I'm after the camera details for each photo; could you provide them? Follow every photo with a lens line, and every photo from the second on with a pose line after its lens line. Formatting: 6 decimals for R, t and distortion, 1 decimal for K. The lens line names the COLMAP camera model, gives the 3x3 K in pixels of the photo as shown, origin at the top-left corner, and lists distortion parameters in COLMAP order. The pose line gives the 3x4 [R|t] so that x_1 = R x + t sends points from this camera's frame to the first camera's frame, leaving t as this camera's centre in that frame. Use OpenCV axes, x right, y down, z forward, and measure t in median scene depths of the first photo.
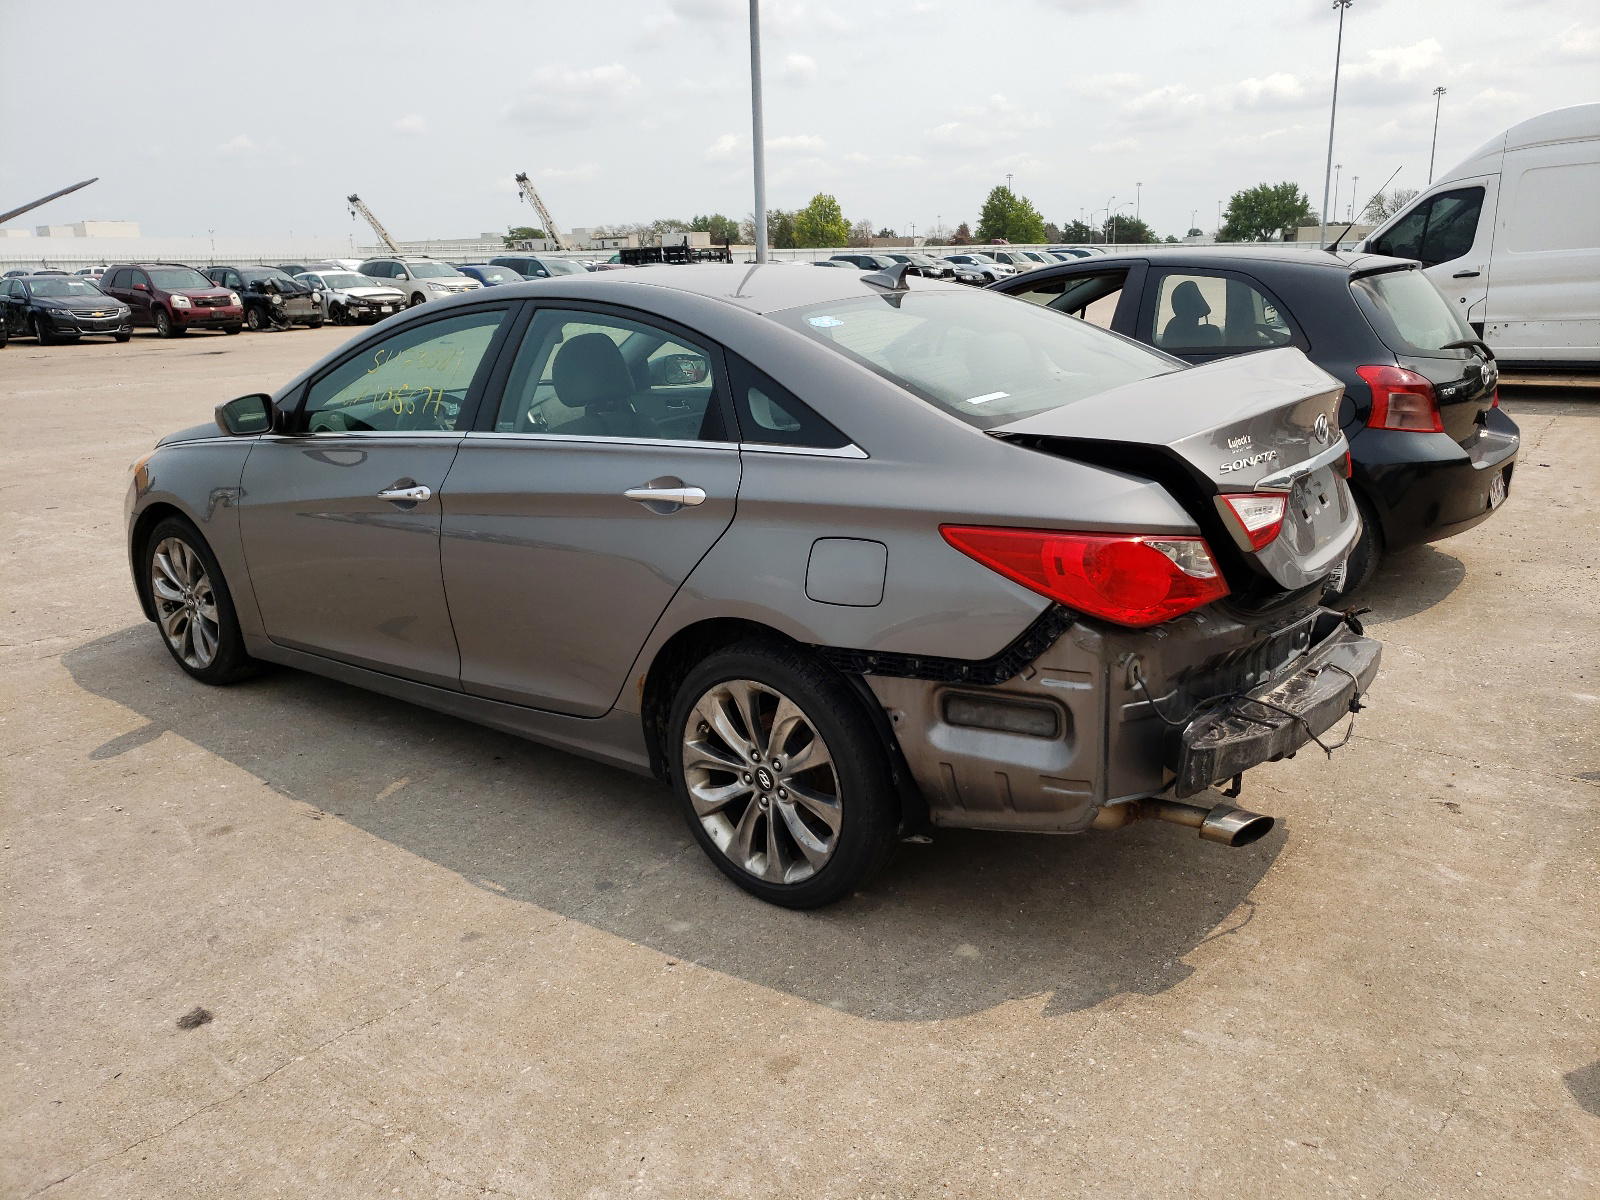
lens RADIAL K [[1344.0, 0, 863.4], [0, 1344.0, 600.2], [0, 0, 1]] dist [-0.007737, 0.005954]
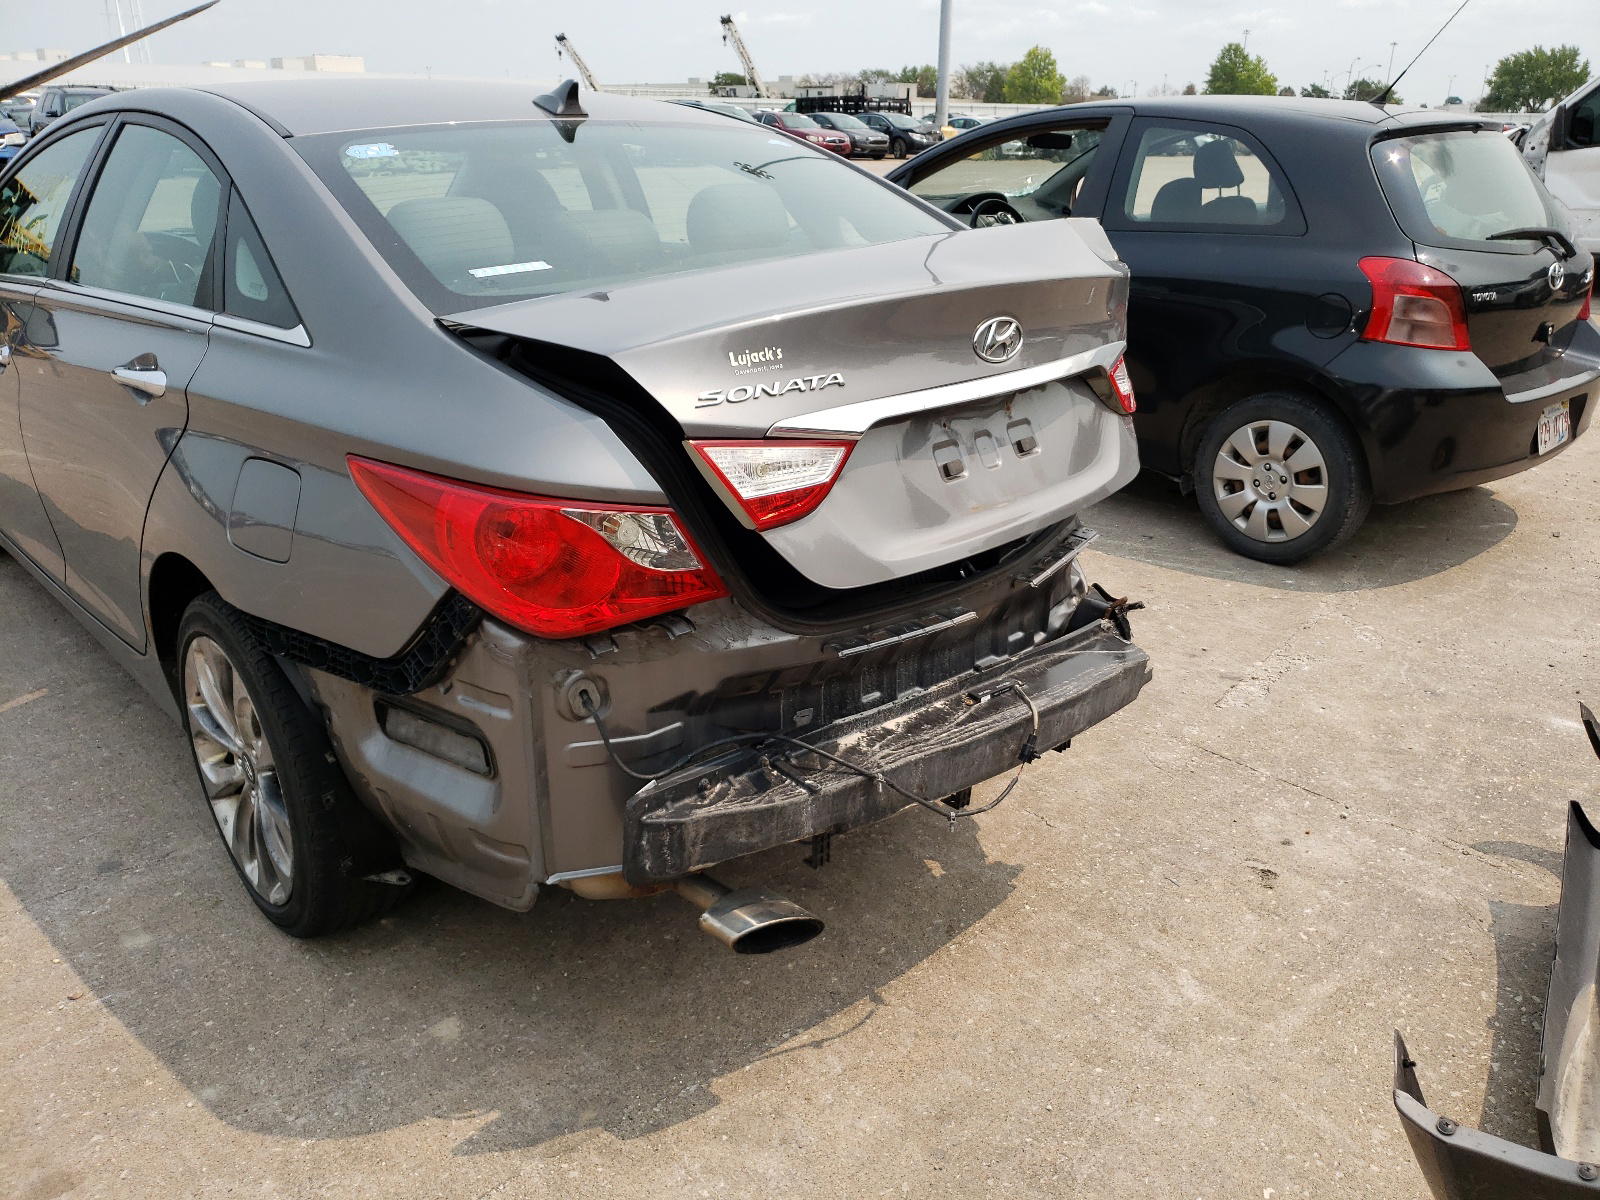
lens RADIAL K [[1344.0, 0, 863.4], [0, 1344.0, 600.2], [0, 0, 1]] dist [-0.007737, 0.005954]
pose [[0.985504, 0.085281, -0.146662, 0.213721], [-0.070600, 0.992219, 0.102557, -0.036936], [0.154267, -0.090716, 0.983856, 0.174681]]
